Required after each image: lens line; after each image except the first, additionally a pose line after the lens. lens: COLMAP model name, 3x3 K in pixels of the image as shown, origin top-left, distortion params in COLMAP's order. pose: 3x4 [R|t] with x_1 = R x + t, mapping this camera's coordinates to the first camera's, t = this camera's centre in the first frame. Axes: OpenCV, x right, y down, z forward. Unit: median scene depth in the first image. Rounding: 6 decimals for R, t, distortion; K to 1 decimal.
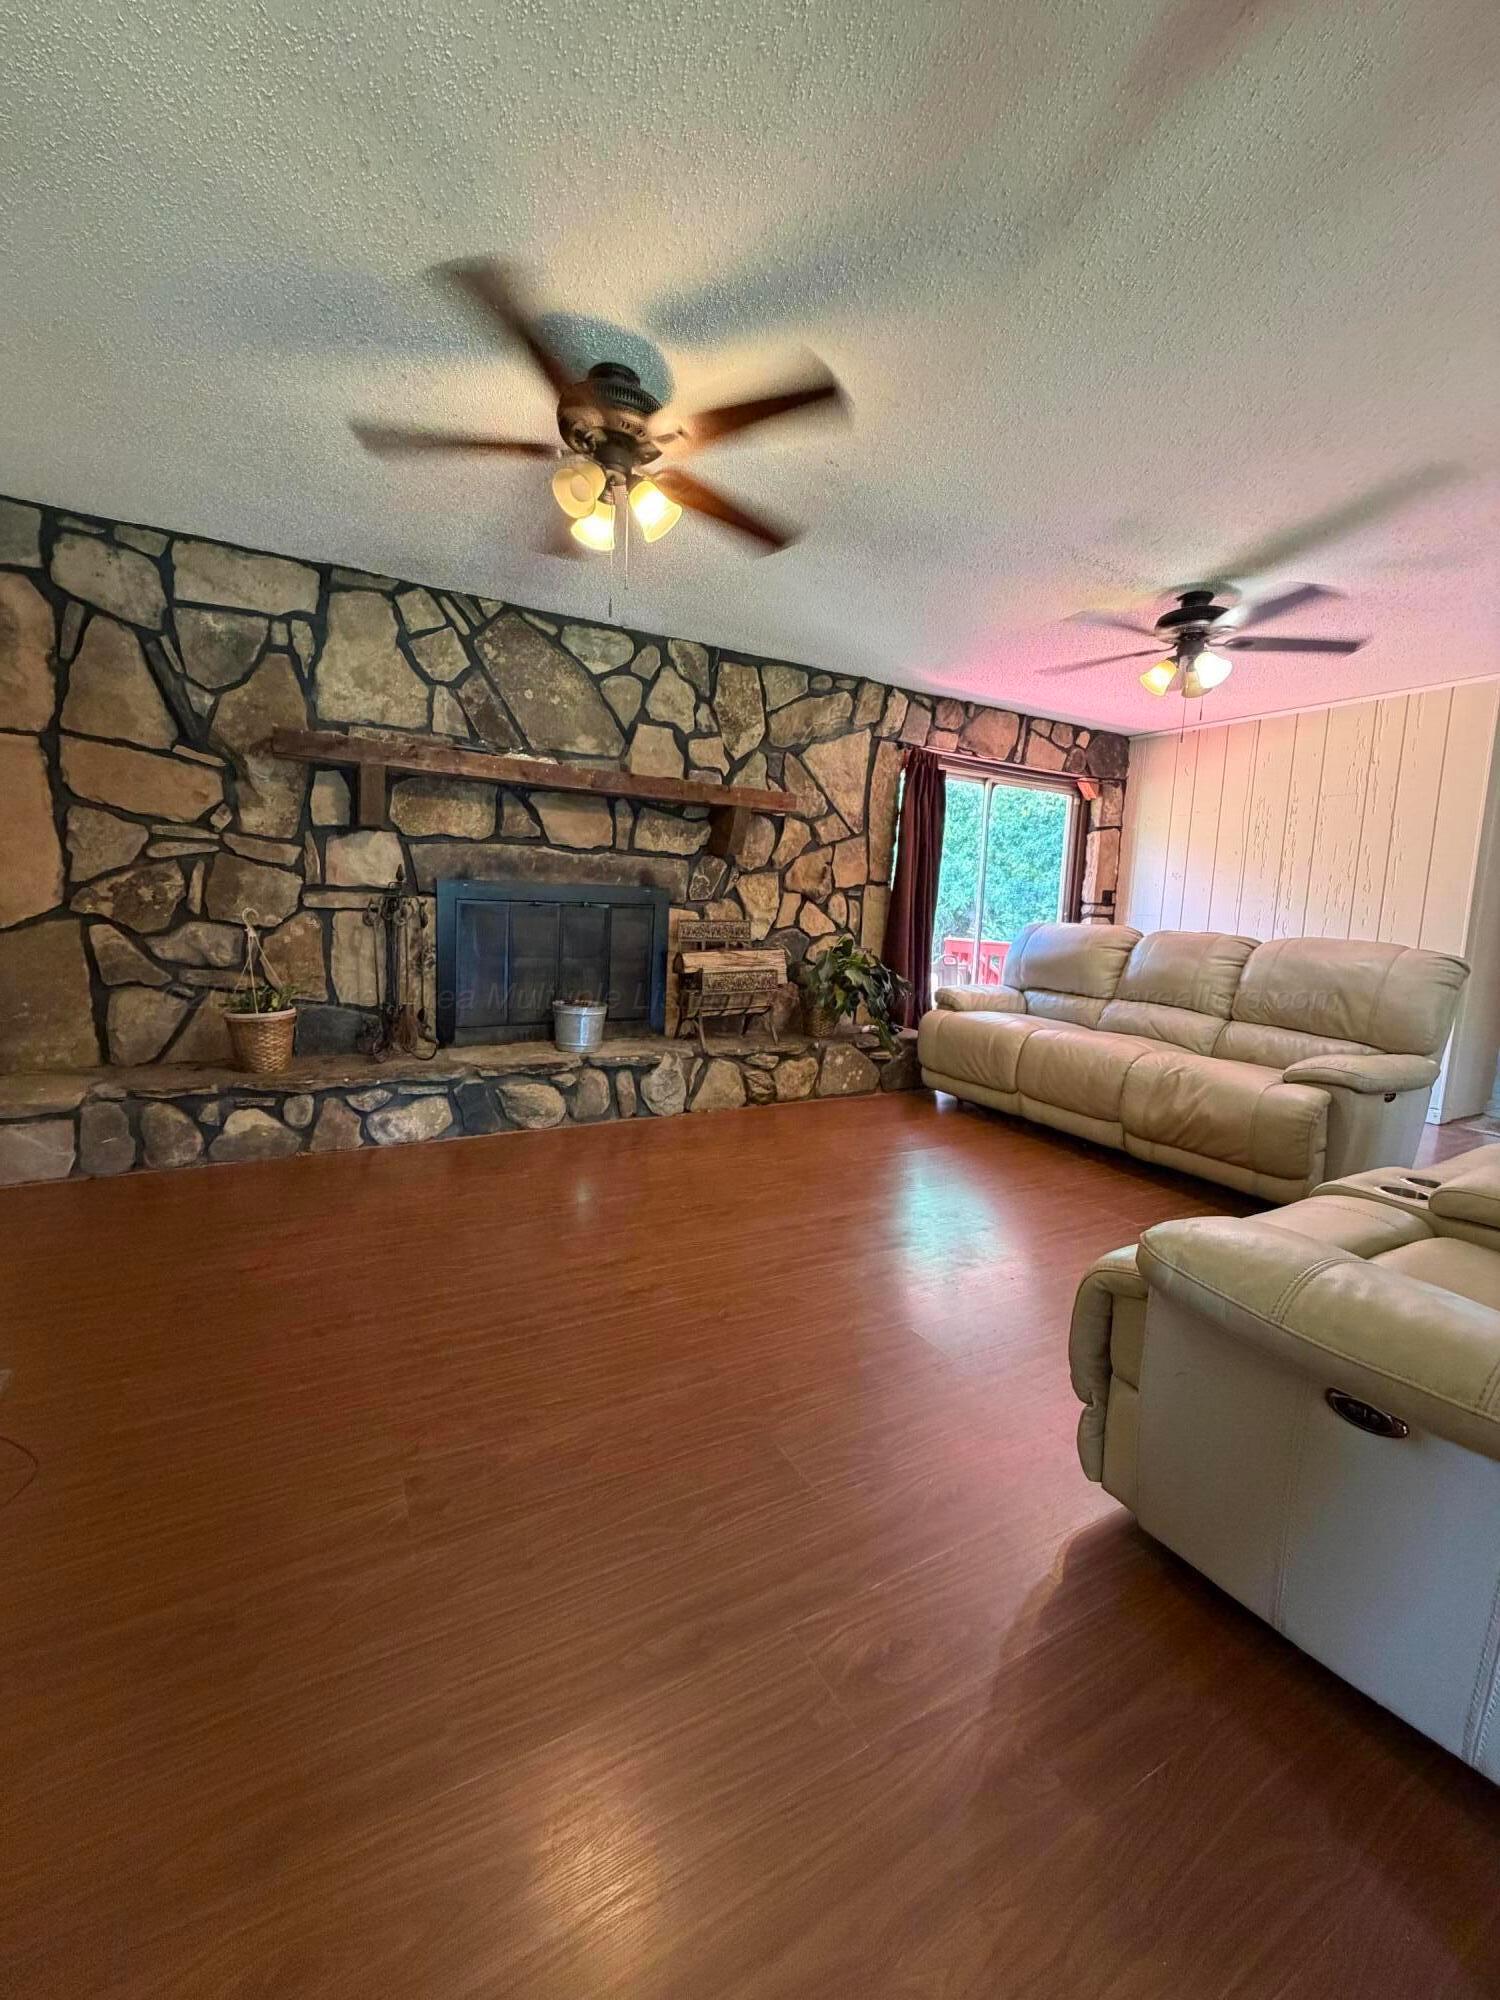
lens RADIAL K [[796.1, 0, 750.8], [0, 796.1, 989.5], [0, 0, 1]] dist [-0.000566, -0.000211]
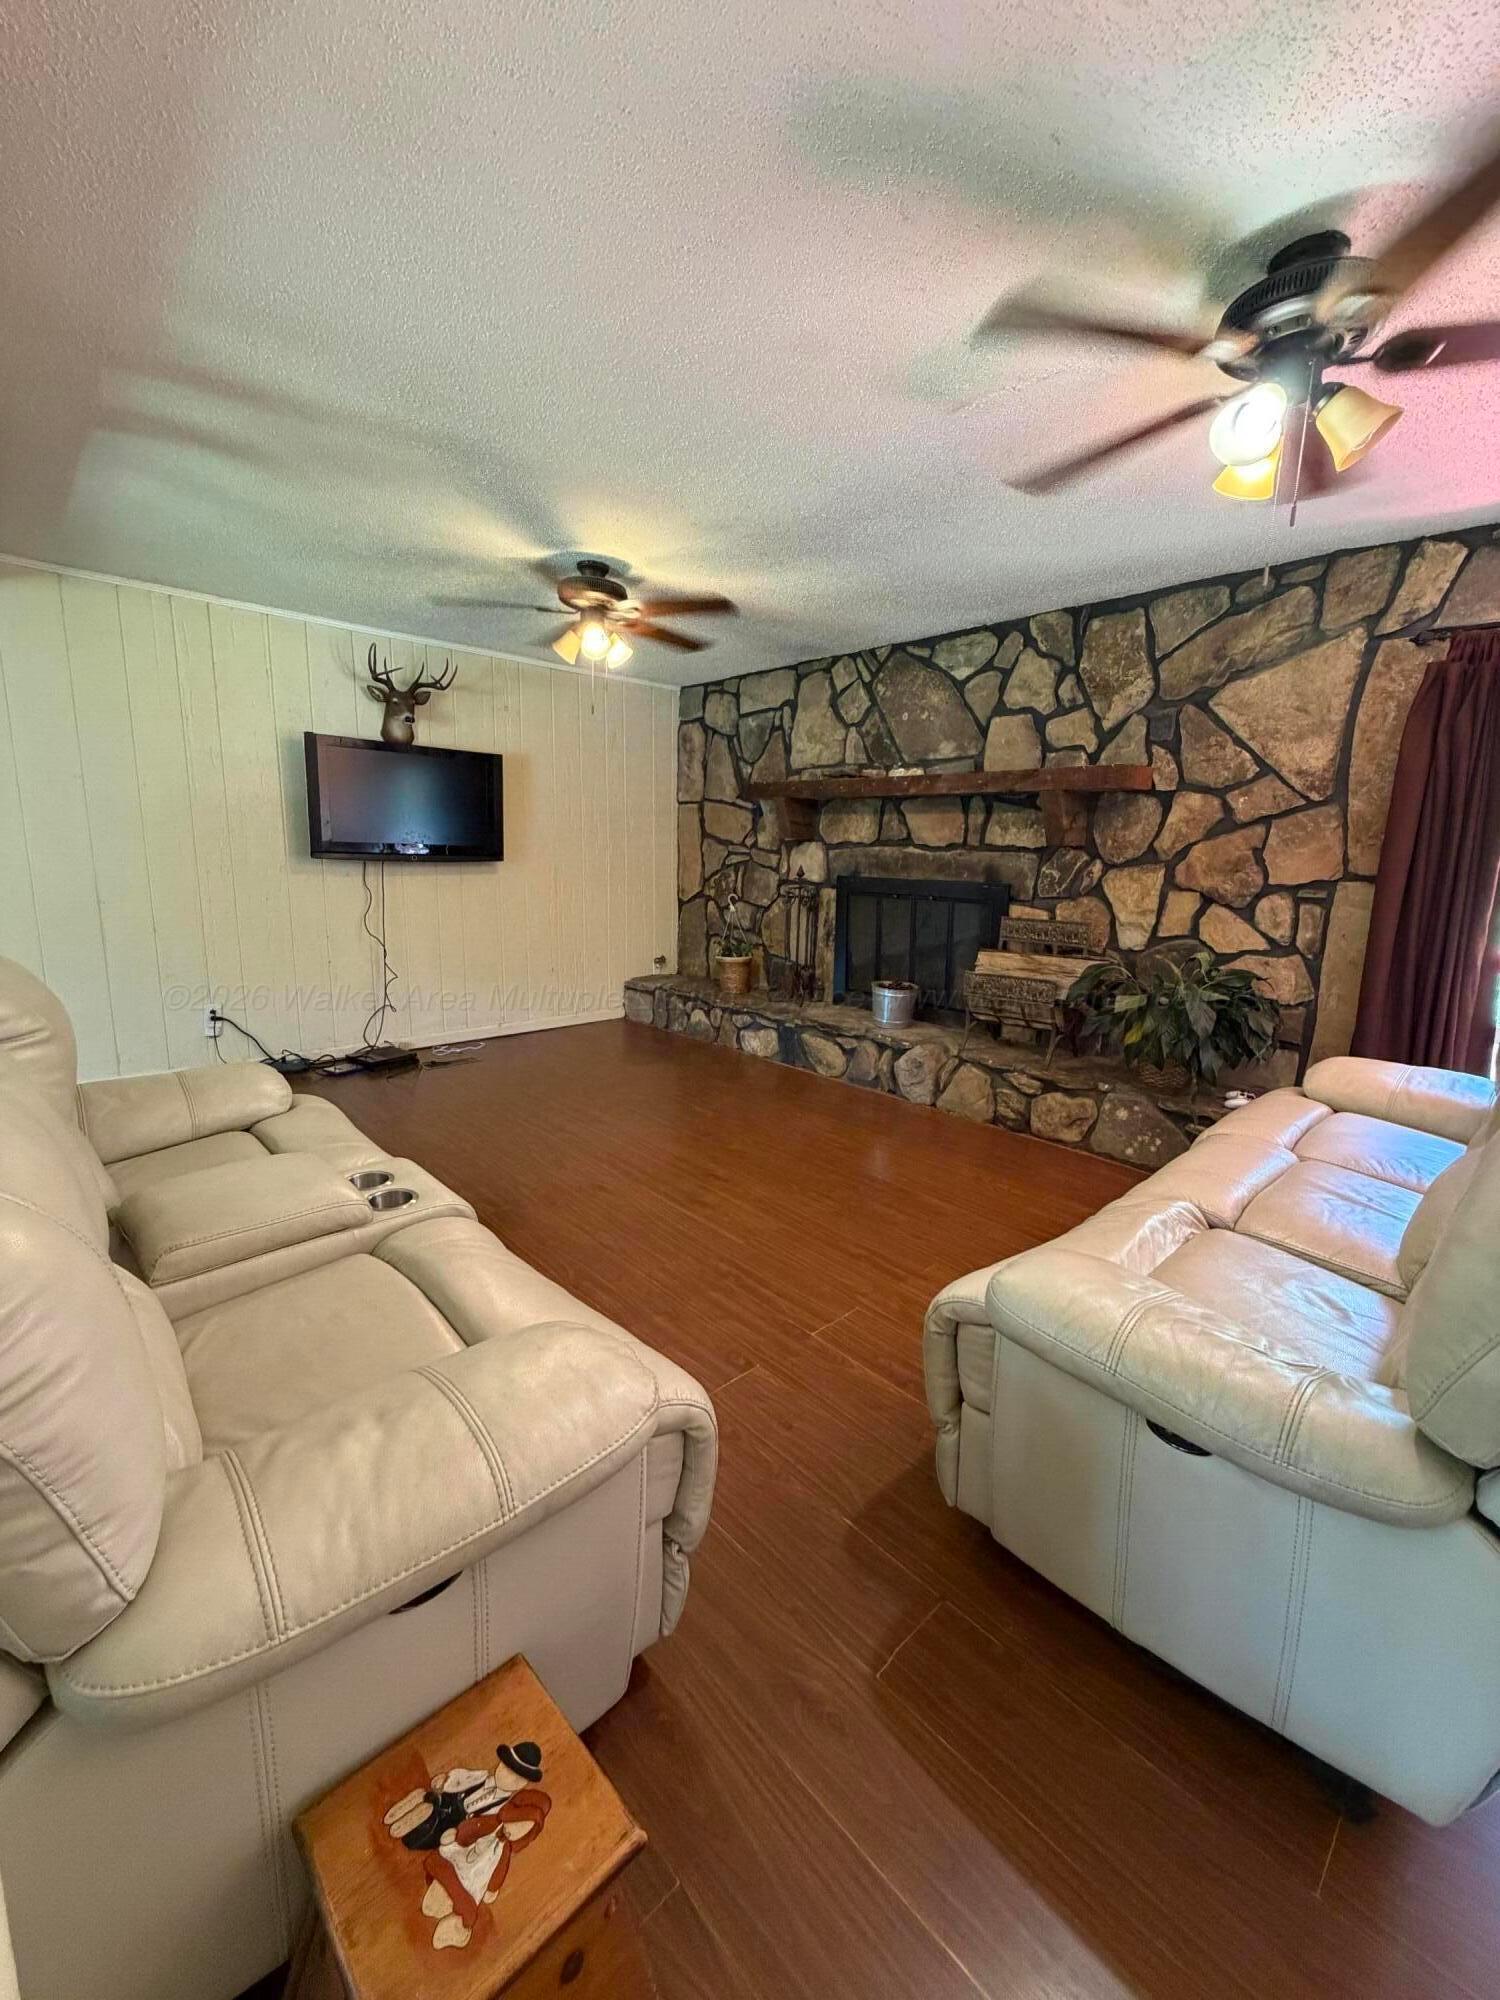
lens RADIAL K [[796.1, 0, 749.2], [0, 796.1, 989.0], [0, 0, 1]] dist [-0.000566, -0.000211]
pose [[0.240905, 0.132983, -0.961395, 0.844234], [-0.127196, 0.986351, 0.104562, -0.070839], [0.962178, 0.097096, 0.254532, 0.526951]]
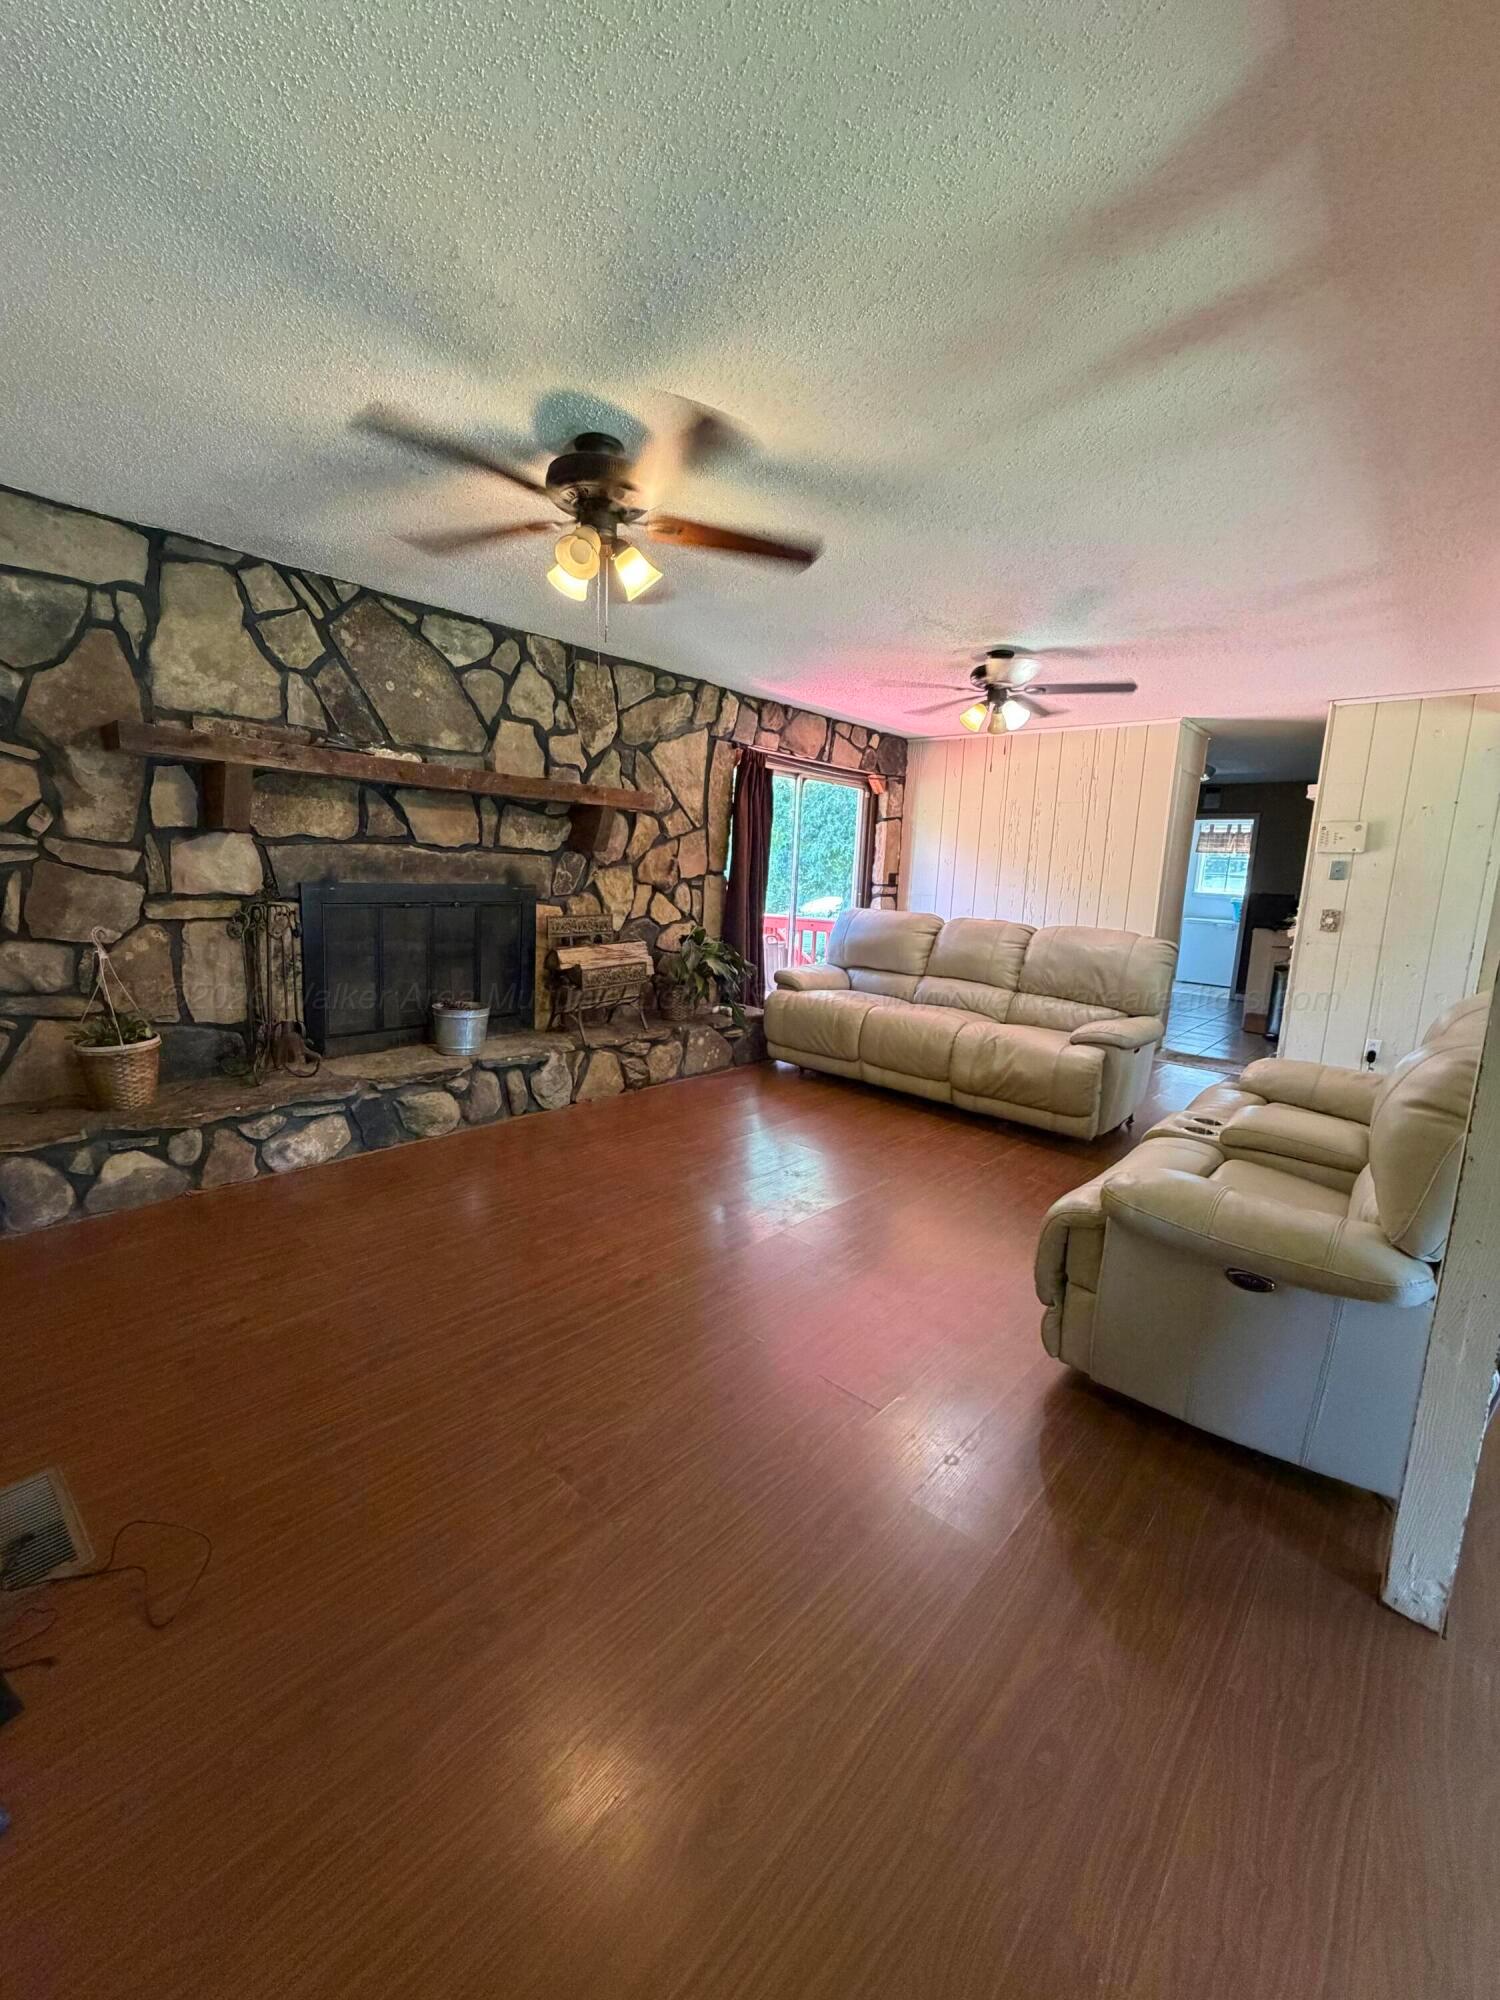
lens RADIAL K [[796.1, 0, 748.4], [0, 796.1, 989.2], [0, 0, 1]] dist [-0.000566, -0.000211]
pose [[0.948517, -0.048291, 0.313023, -0.189175], [0.030483, 0.997639, 0.061542, -0.054941], [-0.315256, -0.048832, 0.947750, -0.056128]]
